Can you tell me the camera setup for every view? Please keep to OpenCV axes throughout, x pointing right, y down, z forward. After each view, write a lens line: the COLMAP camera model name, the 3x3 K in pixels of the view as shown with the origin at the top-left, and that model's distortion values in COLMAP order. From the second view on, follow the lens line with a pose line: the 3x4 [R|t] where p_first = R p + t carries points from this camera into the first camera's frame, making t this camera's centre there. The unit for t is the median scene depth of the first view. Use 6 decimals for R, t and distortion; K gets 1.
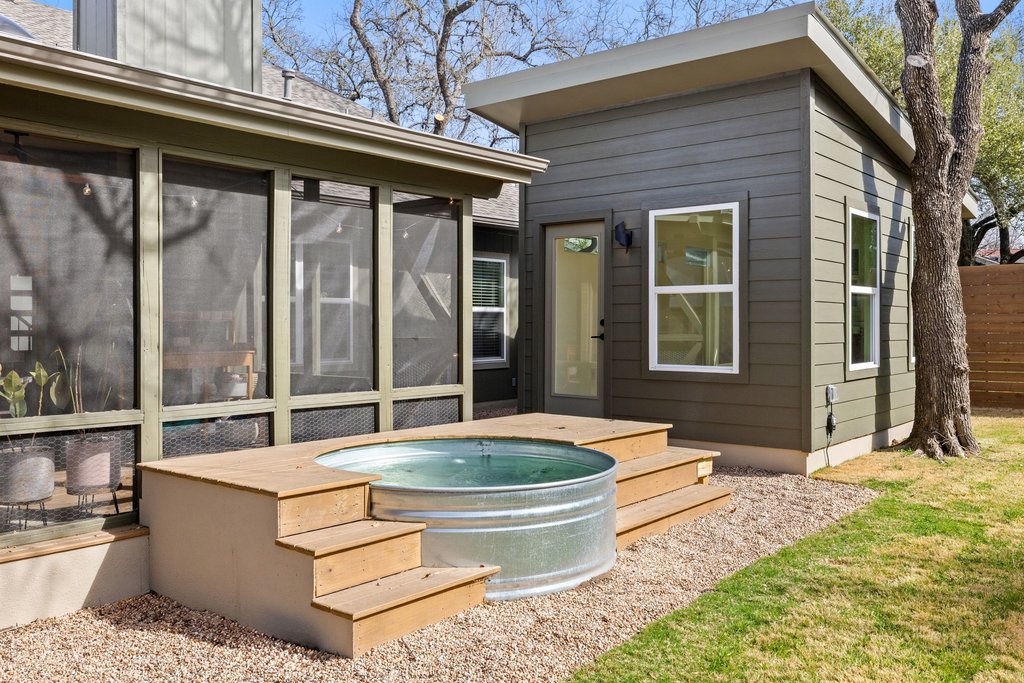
lens RADIAL K [[857.0, 0, 511.3], [0, 857.0, 318.3], [0, 0, 1]] dist [-0.000259, 0.000136]
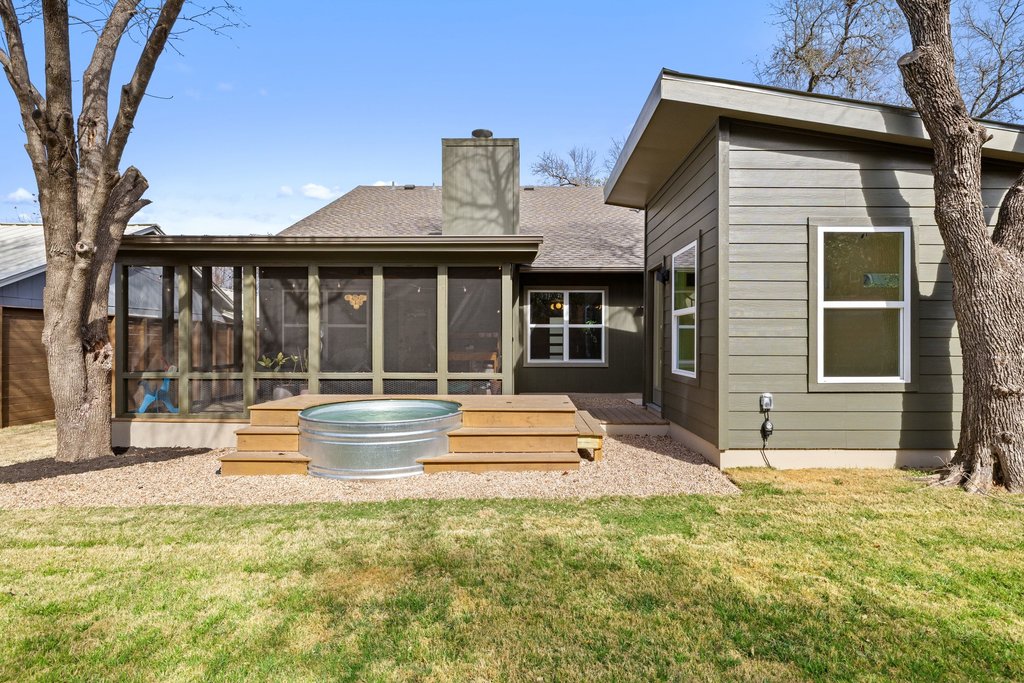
lens RADIAL K [[489.0, 0, 529.5], [0, 489.0, 338.8], [0, 0, 1]] dist [0.002442, 0.000152]
pose [[0.651098, -0.002723, -0.758989, 0.654062], [0.003383, 0.999994, -0.000685, 0.006984], [0.758986, -0.002122, 0.651103, 0.358885]]
